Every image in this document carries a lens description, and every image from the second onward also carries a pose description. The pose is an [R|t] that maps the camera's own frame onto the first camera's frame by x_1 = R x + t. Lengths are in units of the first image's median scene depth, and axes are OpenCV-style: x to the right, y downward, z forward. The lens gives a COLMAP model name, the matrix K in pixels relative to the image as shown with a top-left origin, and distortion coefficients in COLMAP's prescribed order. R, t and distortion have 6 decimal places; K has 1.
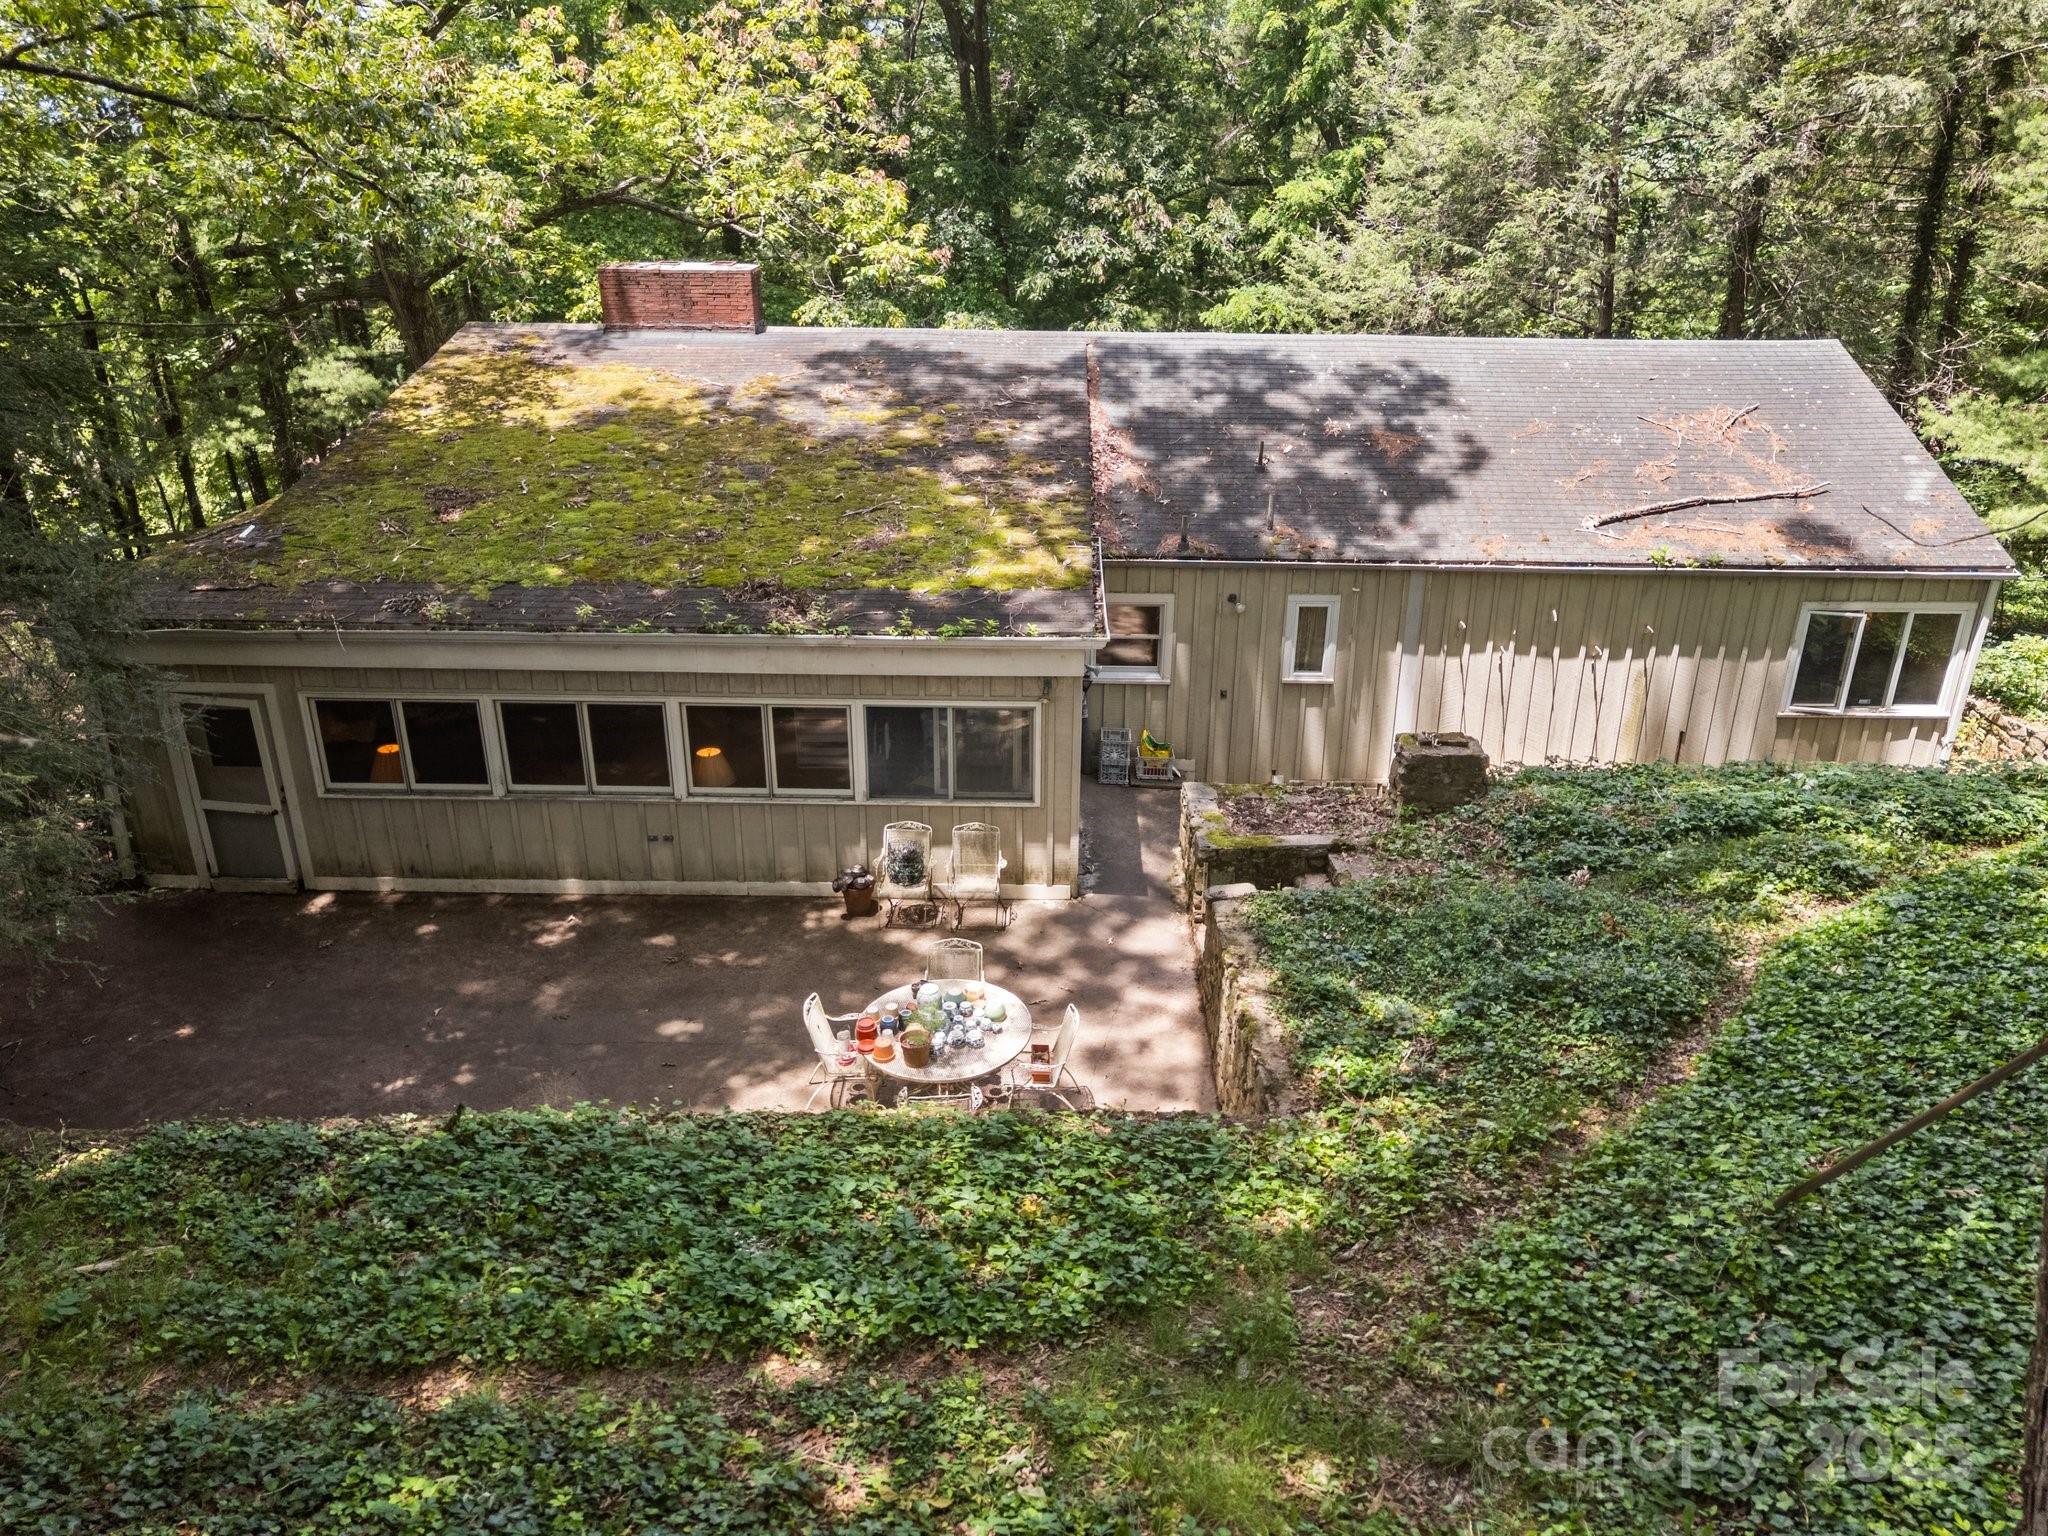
lens RADIAL K [[1442.9, 0, 1035.1], [0, 1442.9, 769.2], [0, 0, 1]] dist [0.009436, 0.001341]
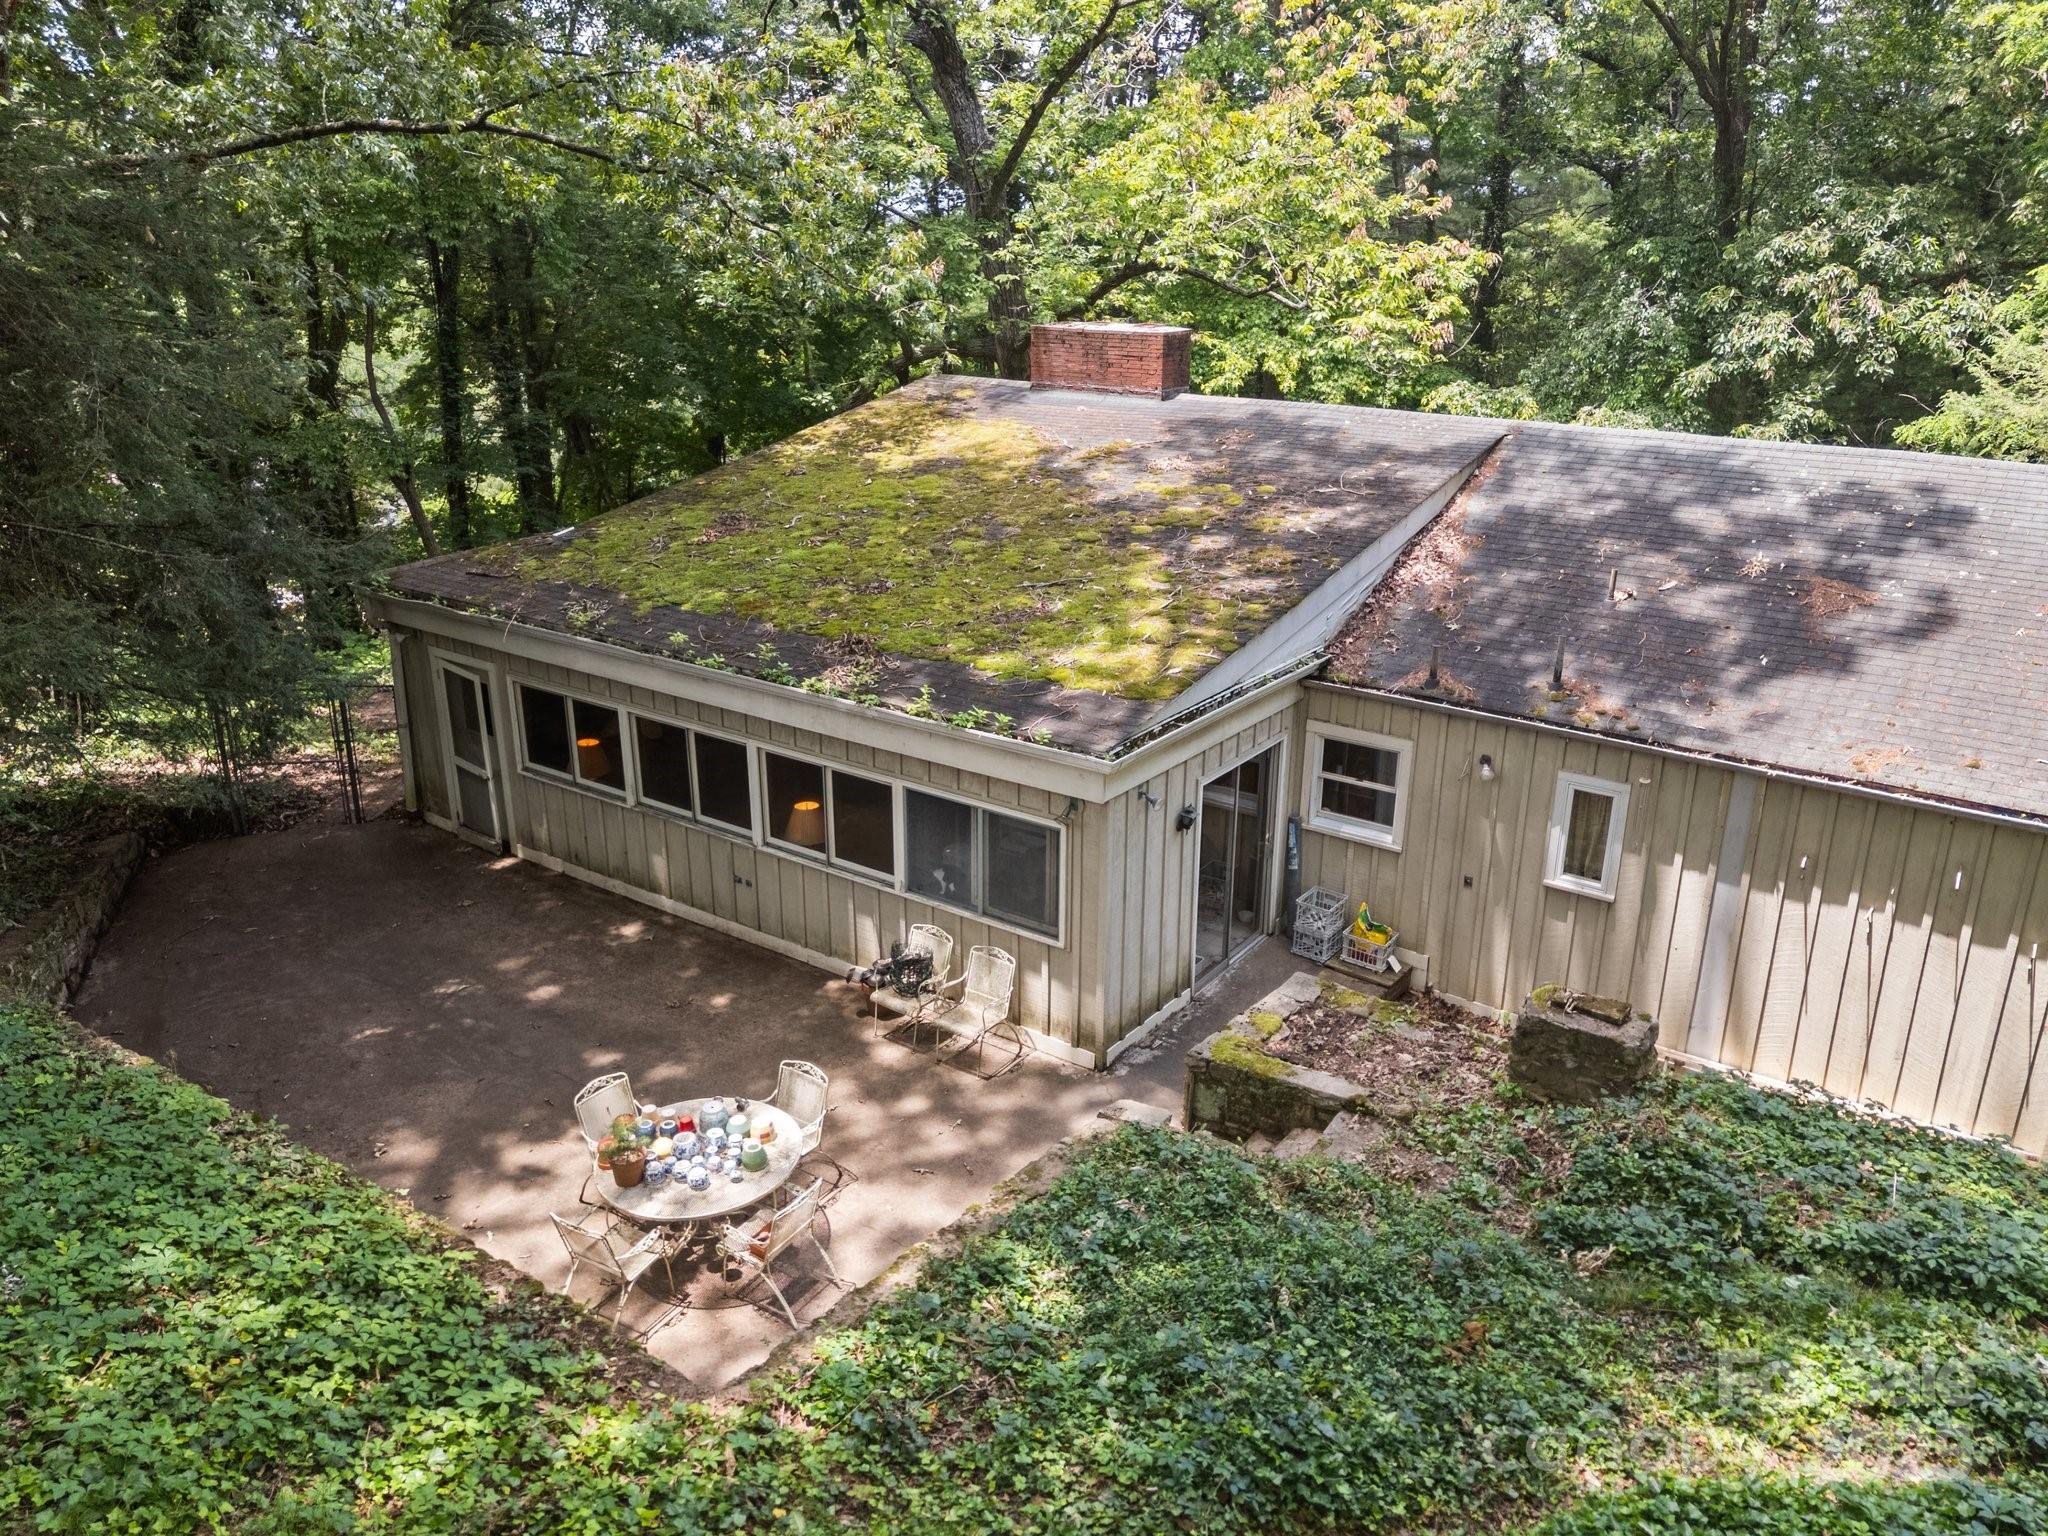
lens RADIAL K [[1442.9, 0, 1025.3], [0, 1442.9, 763.5], [0, 0, 1]] dist [0.009436, 0.001341]
pose [[0.826212, 0.186957, -0.531432, 0.335882], [-0.221993, 0.975046, -0.002111, -0.058888], [0.517776, 0.119718, 0.847098, 0.225849]]
